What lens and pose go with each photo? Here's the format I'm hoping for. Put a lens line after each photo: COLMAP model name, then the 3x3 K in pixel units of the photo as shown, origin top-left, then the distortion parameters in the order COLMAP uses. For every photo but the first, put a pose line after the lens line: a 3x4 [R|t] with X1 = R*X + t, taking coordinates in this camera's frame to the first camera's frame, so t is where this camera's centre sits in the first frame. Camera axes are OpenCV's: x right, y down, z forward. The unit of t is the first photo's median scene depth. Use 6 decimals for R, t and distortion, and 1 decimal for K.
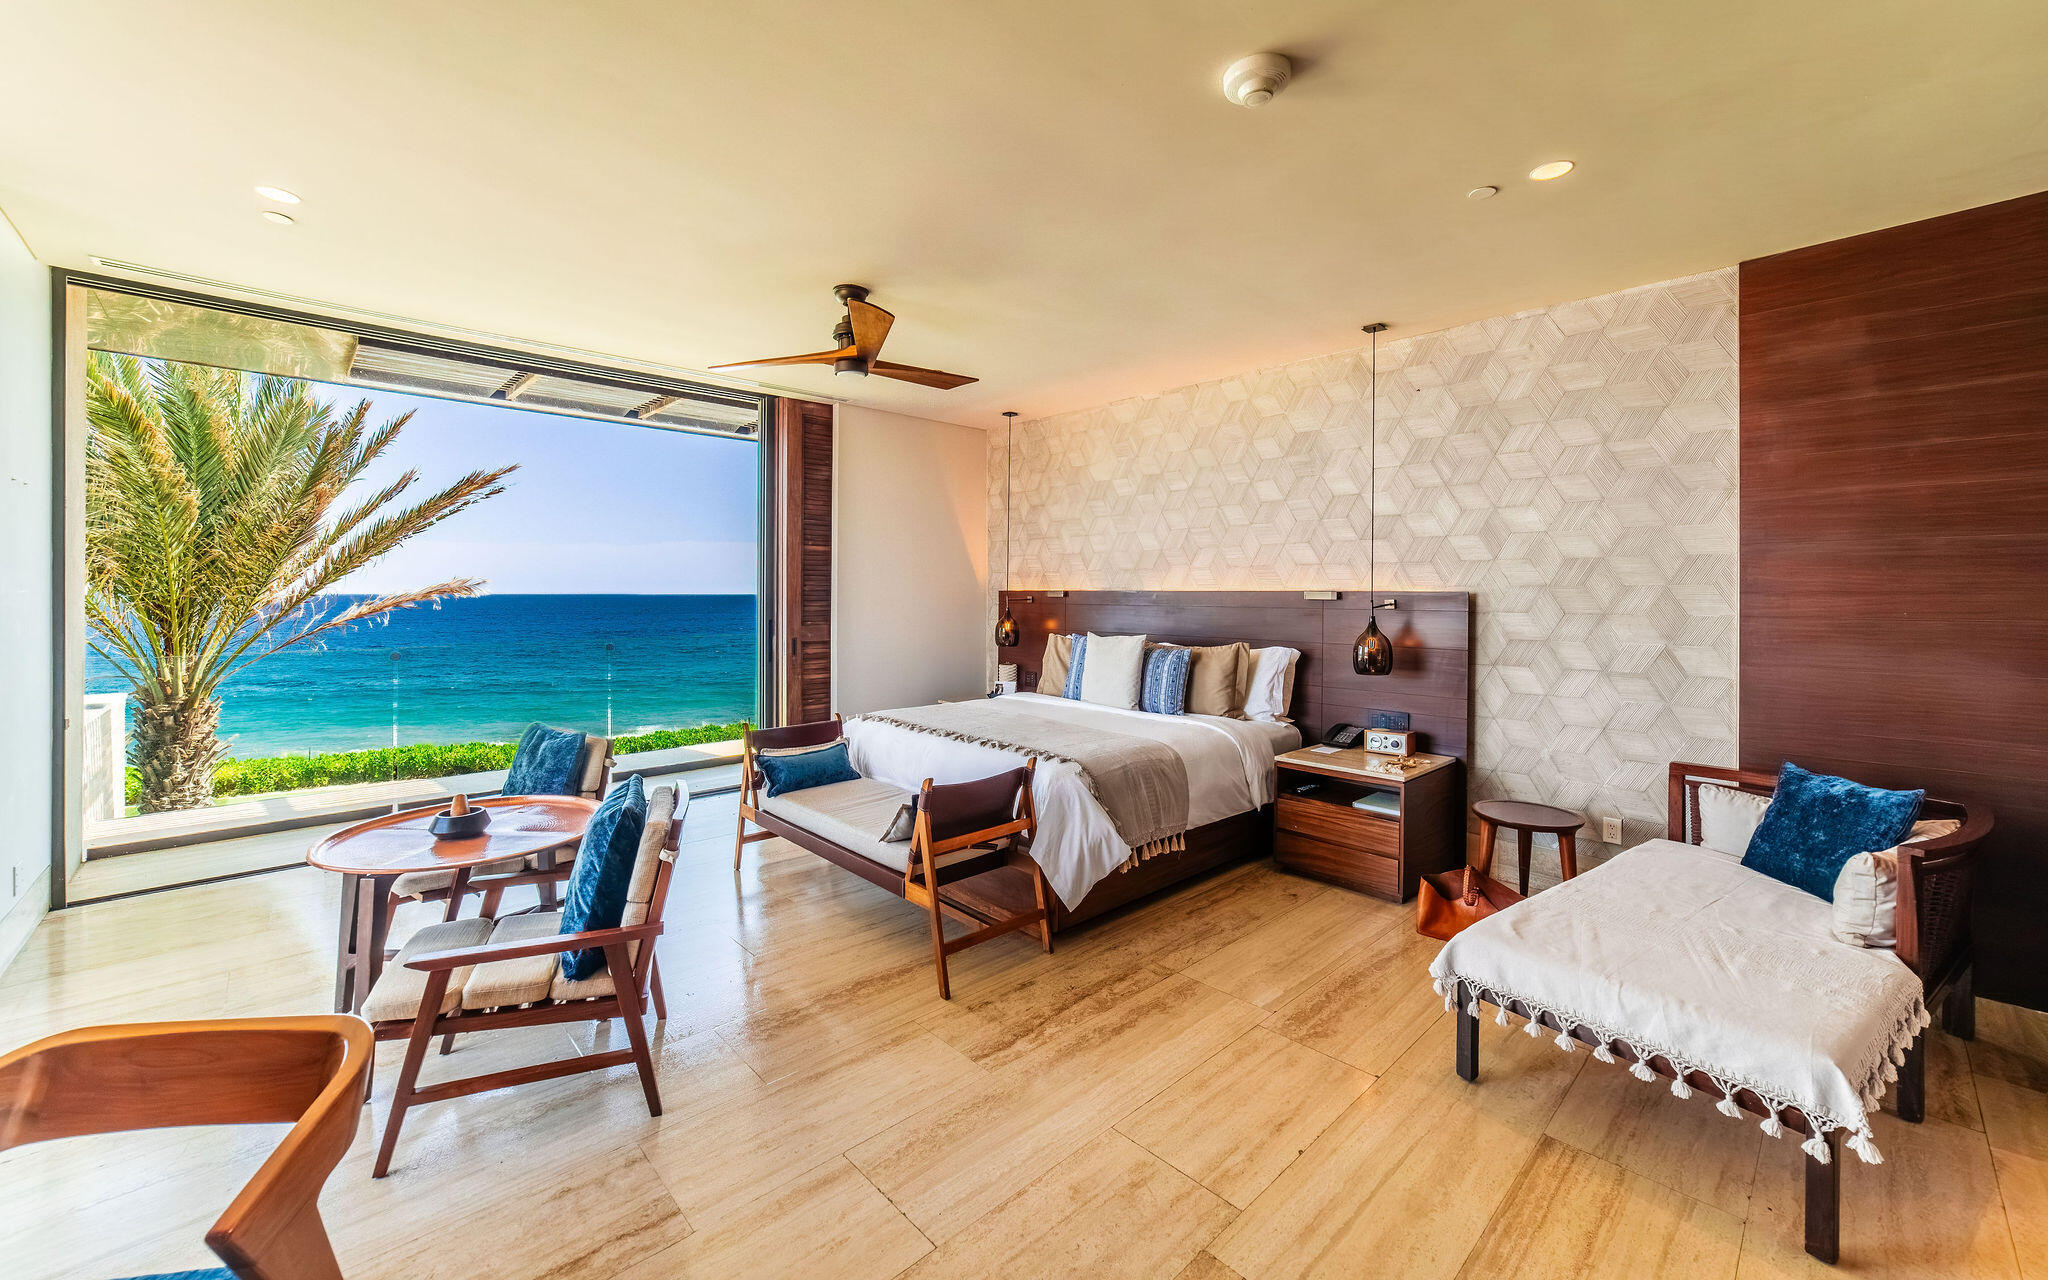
lens RADIAL K [[801.3, 0, 1027.0], [0, 801.3, 579.8], [0, 0, 1]] dist [-0.007192, 0.003009]
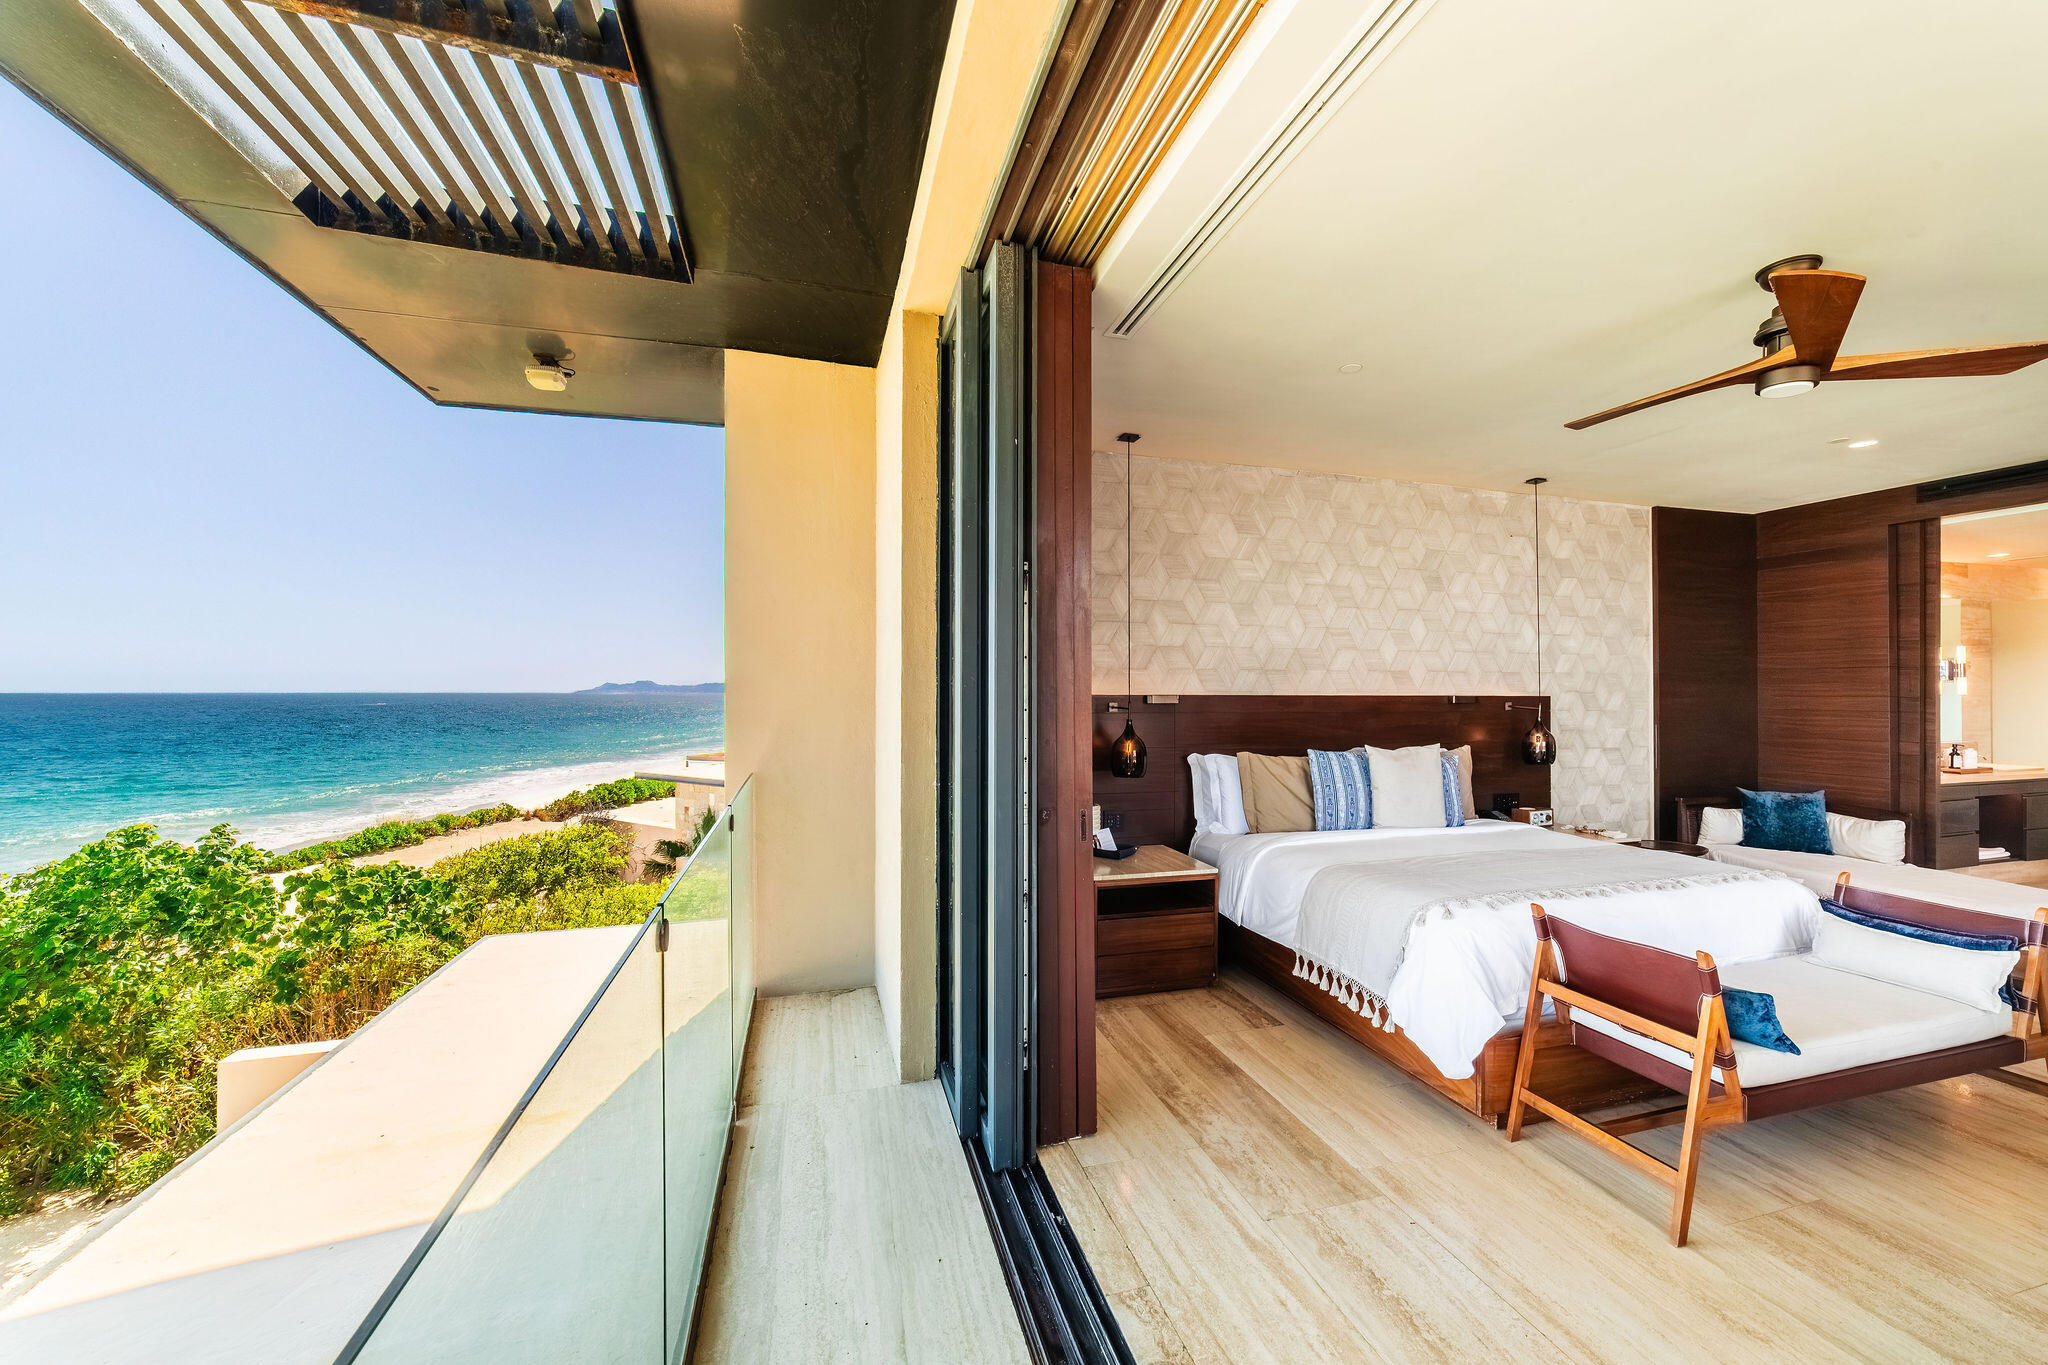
lens RADIAL K [[810.5, 0, 1052.6], [0, 810.5, 678.2], [0, 0, 1]] dist [-0.012218, 0.003965]
pose [[0.441394, 0.012183, 0.897230, -0.908112], [-0.015277, 0.999865, -0.006061, 0.005557], [-0.897183, -0.011032, 0.441521, 1.017319]]
